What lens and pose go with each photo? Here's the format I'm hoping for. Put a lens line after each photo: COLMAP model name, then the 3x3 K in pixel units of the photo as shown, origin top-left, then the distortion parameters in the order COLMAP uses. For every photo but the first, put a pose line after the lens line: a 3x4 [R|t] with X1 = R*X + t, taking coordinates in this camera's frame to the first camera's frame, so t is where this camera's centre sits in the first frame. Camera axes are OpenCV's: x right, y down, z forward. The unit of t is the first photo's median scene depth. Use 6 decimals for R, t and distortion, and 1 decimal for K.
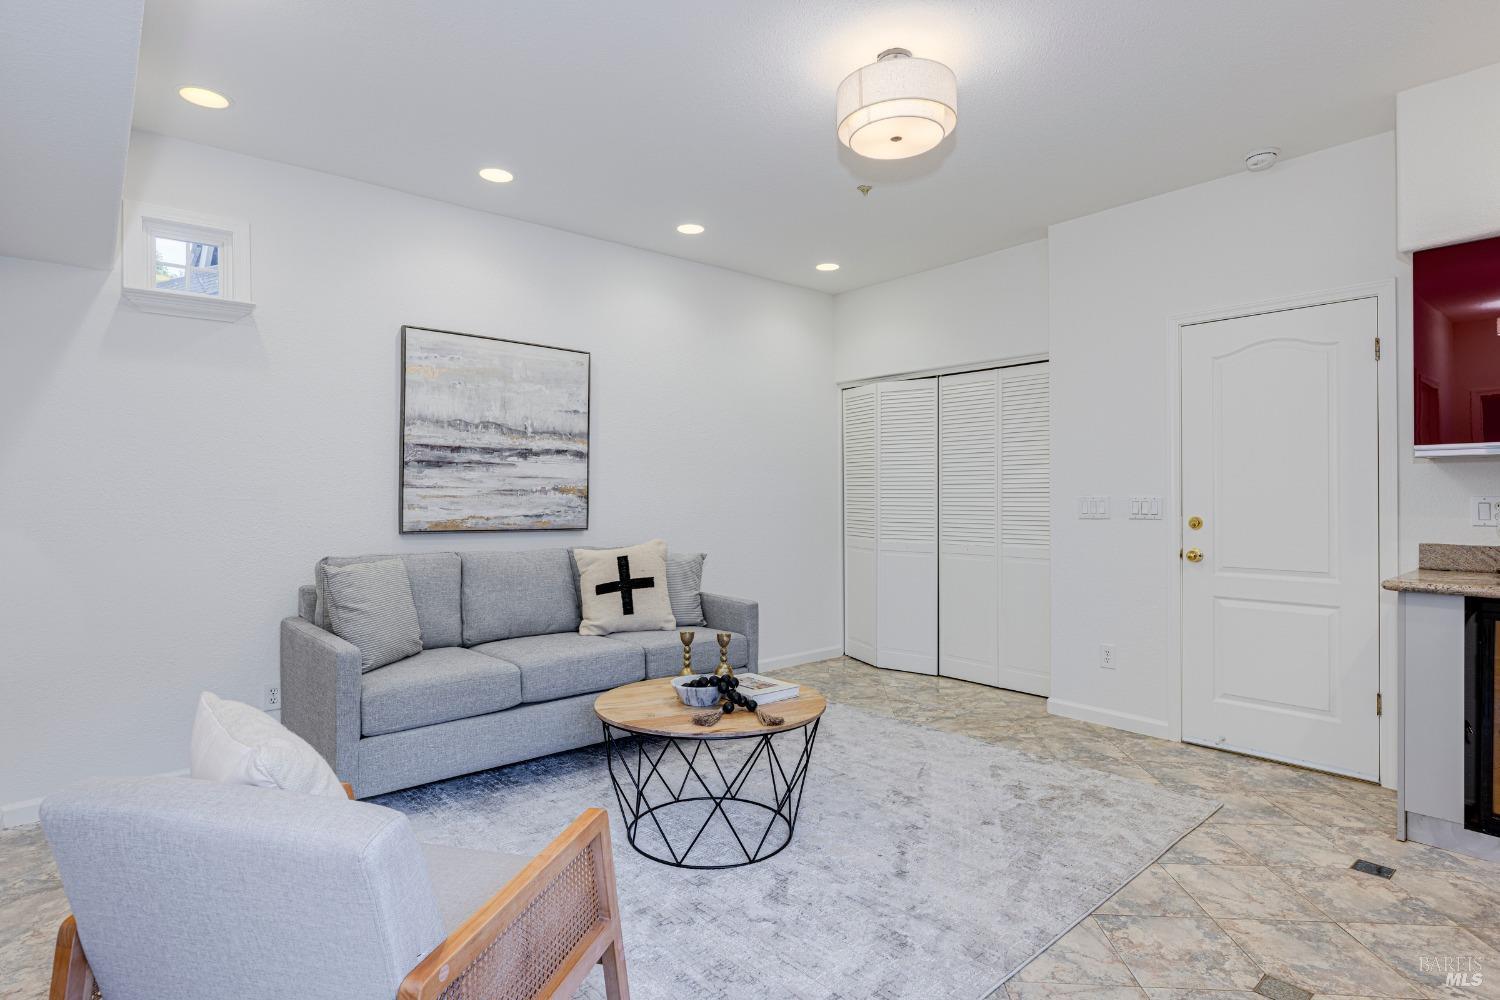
lens RADIAL K [[674.3, 0, 744.7], [0, 674.3, 498.8], [0, 0, 1]] dist [0.002360, 0.000681]
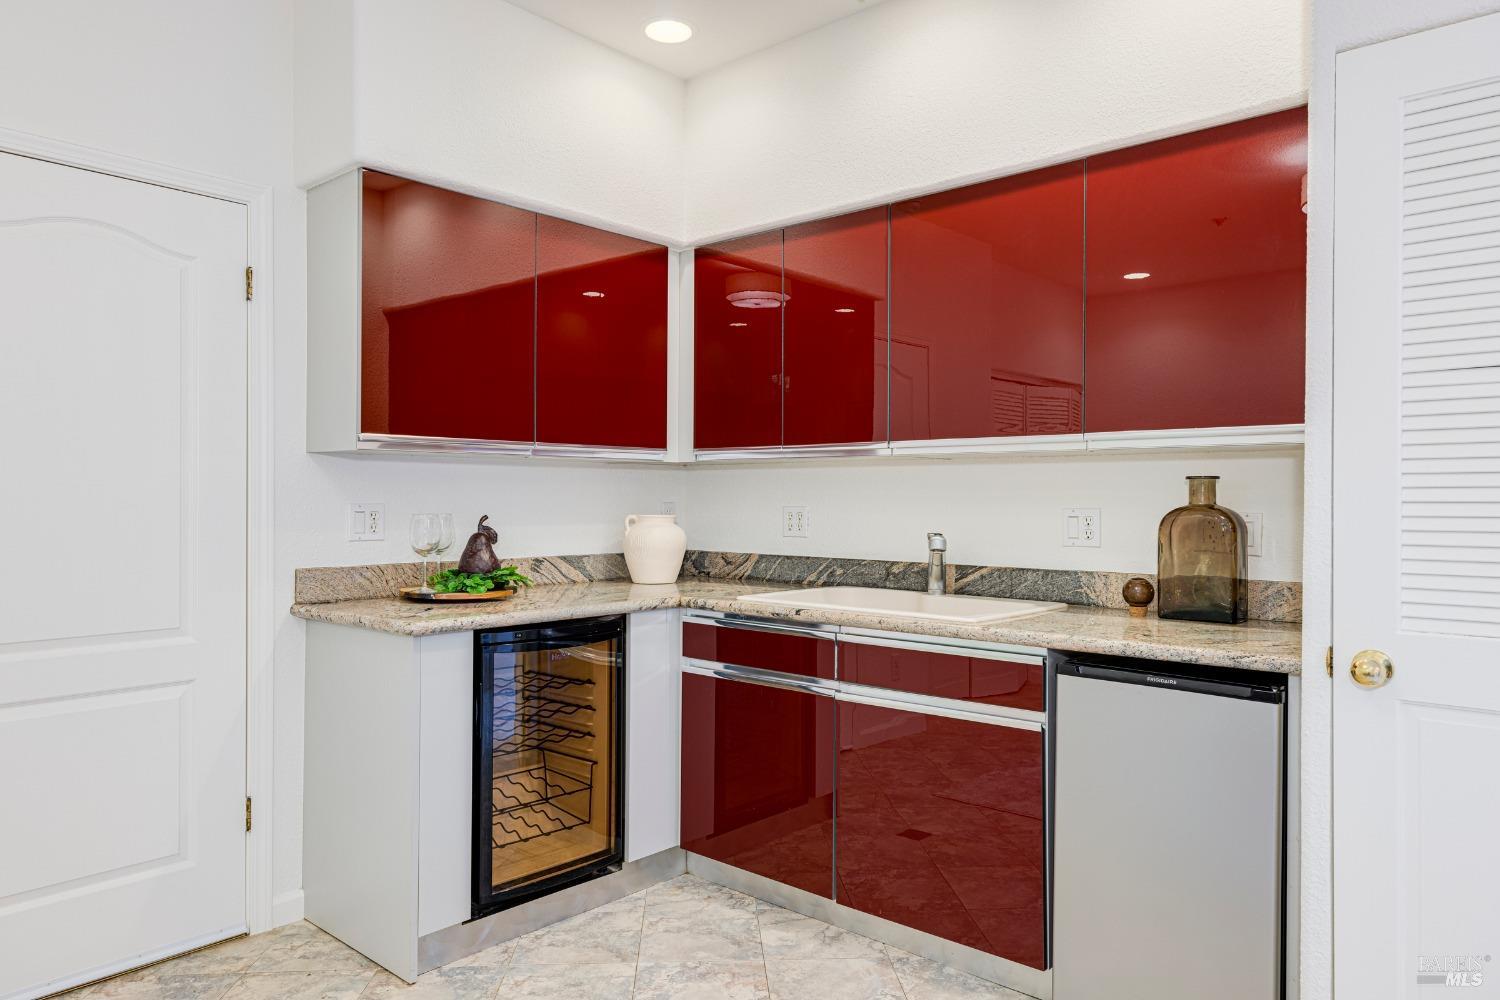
lens RADIAL K [[1002.3, 0, 748.5], [0, 1002.3, 489.2], [0, 0, 1]] dist [-0.003317, -0.003152]
pose [[-0.142498, 0.005820, 0.989778, -0.116873], [-0.004305, 0.999970, -0.006499, -0.013184], [-0.989786, -0.005188, -0.142468, 0.670231]]
